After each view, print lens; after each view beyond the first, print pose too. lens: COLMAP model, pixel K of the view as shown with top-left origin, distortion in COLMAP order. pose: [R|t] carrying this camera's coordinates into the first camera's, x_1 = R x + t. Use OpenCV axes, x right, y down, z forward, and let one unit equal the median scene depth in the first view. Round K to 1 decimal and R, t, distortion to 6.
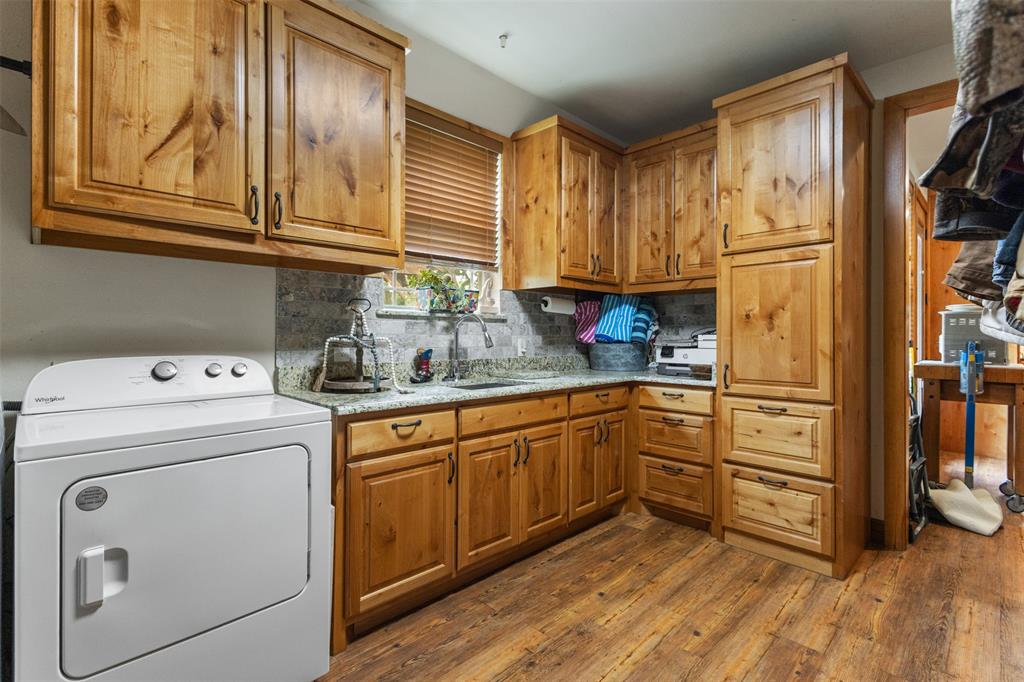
lens RADIAL K [[476.1, 0, 508.8], [0, 476.1, 323.0], [0, 0, 1]] dist [0.006294, -0.000729]
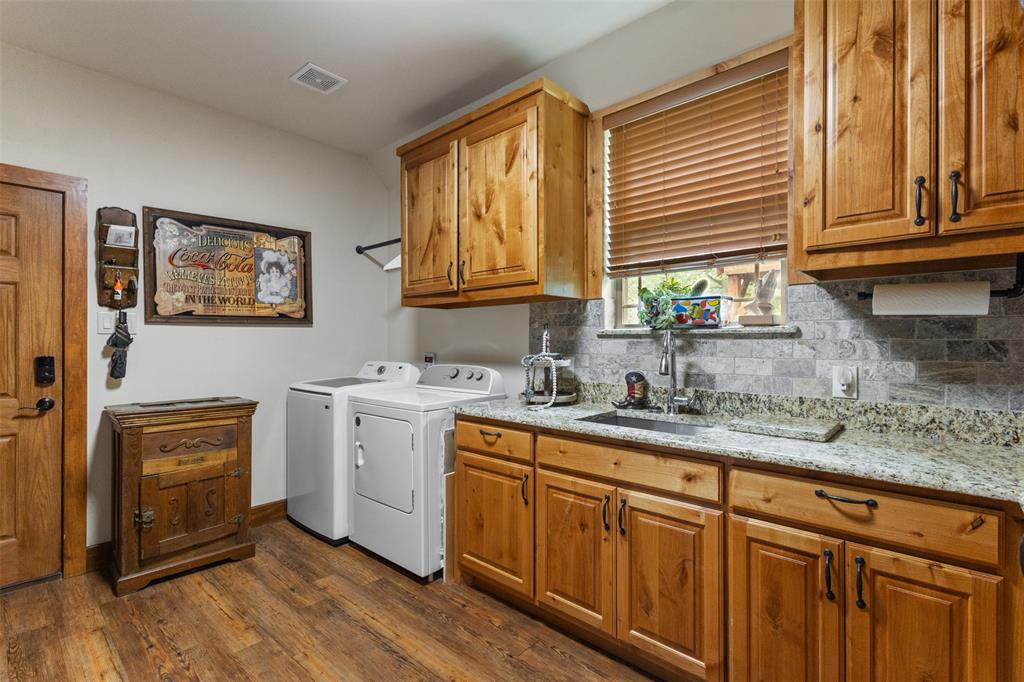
lens RADIAL K [[477.0, 0, 515.6], [0, 477.0, 330.9], [0, 0, 1]] dist [0.009980, -0.000893]
pose [[0.054489, -0.026609, -0.998160, 0.811291], [0.026696, 0.999326, -0.025182, -0.005839], [0.998157, -0.025275, 0.055162, 0.845801]]
